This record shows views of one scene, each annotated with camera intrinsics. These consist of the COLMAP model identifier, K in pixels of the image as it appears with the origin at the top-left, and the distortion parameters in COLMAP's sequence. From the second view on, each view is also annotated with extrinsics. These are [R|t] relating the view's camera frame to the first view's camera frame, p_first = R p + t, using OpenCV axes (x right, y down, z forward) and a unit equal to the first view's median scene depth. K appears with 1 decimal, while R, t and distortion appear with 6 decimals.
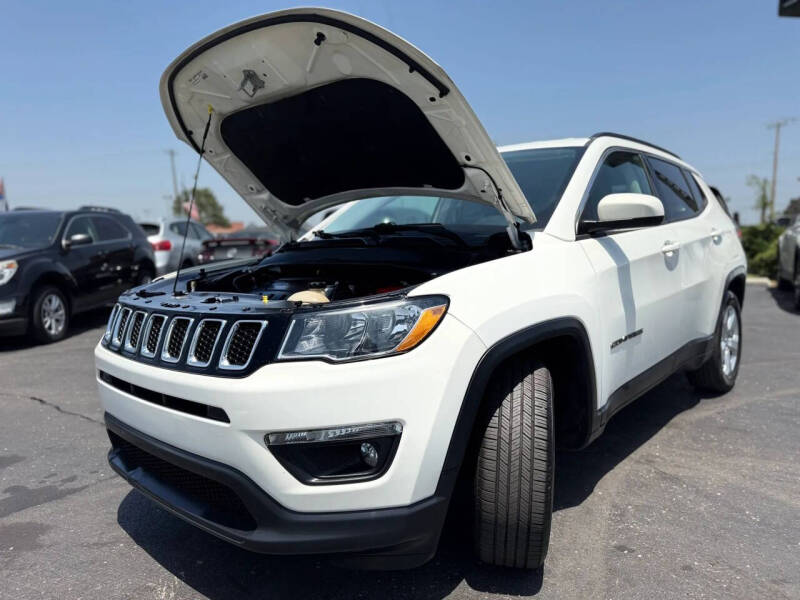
lens RADIAL K [[595.6, 0, 400.9], [0, 595.6, 303.0], [0, 0, 1]] dist [0.005388, -0.017167]
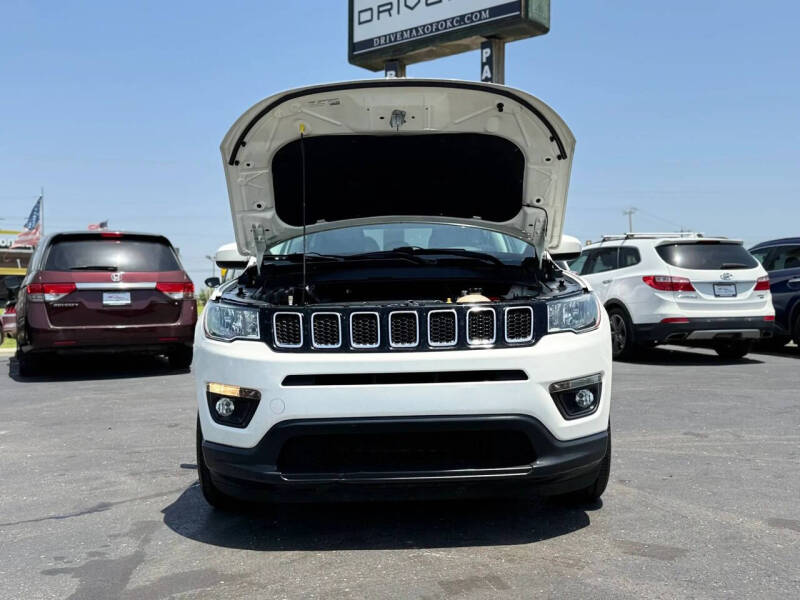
lens RADIAL K [[876.8, 0, 395.2], [0, 876.8, 291.0], [0, 0, 1]] dist [0.000324, 0.000000]
pose [[0.746812, 0.019781, 0.664741, -1.357330], [0.064117, 0.992760, -0.101575, 0.134704], [-0.661937, 0.118479, 0.740136, -0.227847]]
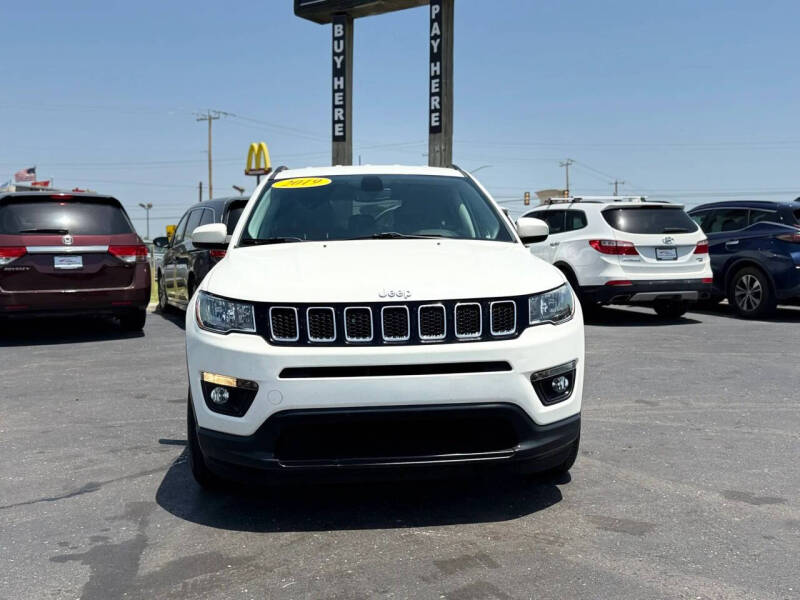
lens RADIAL K [[876.8, 0, 398.7], [0, 876.8, 302.2], [0, 0, 1]] dist [0.000324, 0.000000]
pose [[0.694298, -0.029264, 0.719092, -1.473596], [0.068047, 0.997366, -0.025112, 0.051661], [-0.716464, 0.066367, 0.694461, -0.220095]]
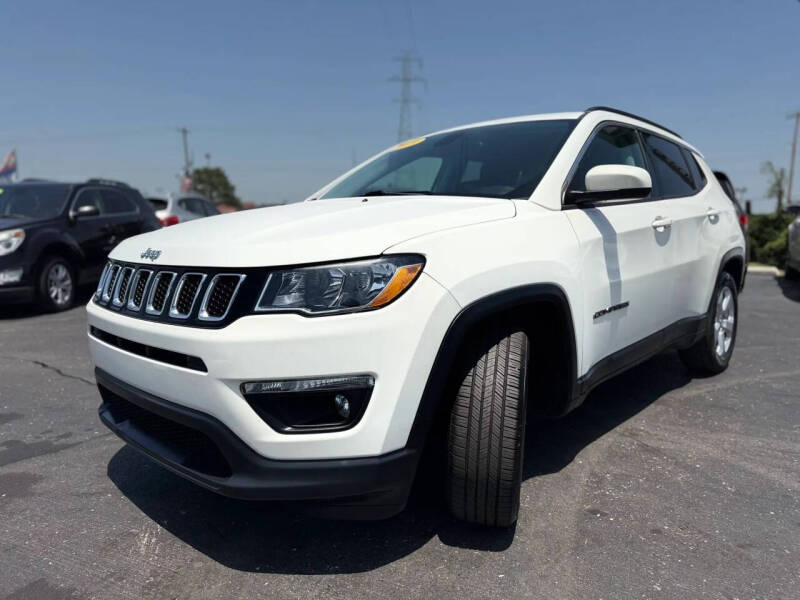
lens RADIAL K [[595.6, 0, 401.4], [0, 595.6, 302.9], [0, 0, 1]] dist [0.005388, -0.017167]
pose [[0.999577, 0.024346, -0.015896, 0.045354], [-0.023941, 0.999395, 0.025224, 0.034984], [0.016500, -0.024833, 0.999555, -0.016029]]
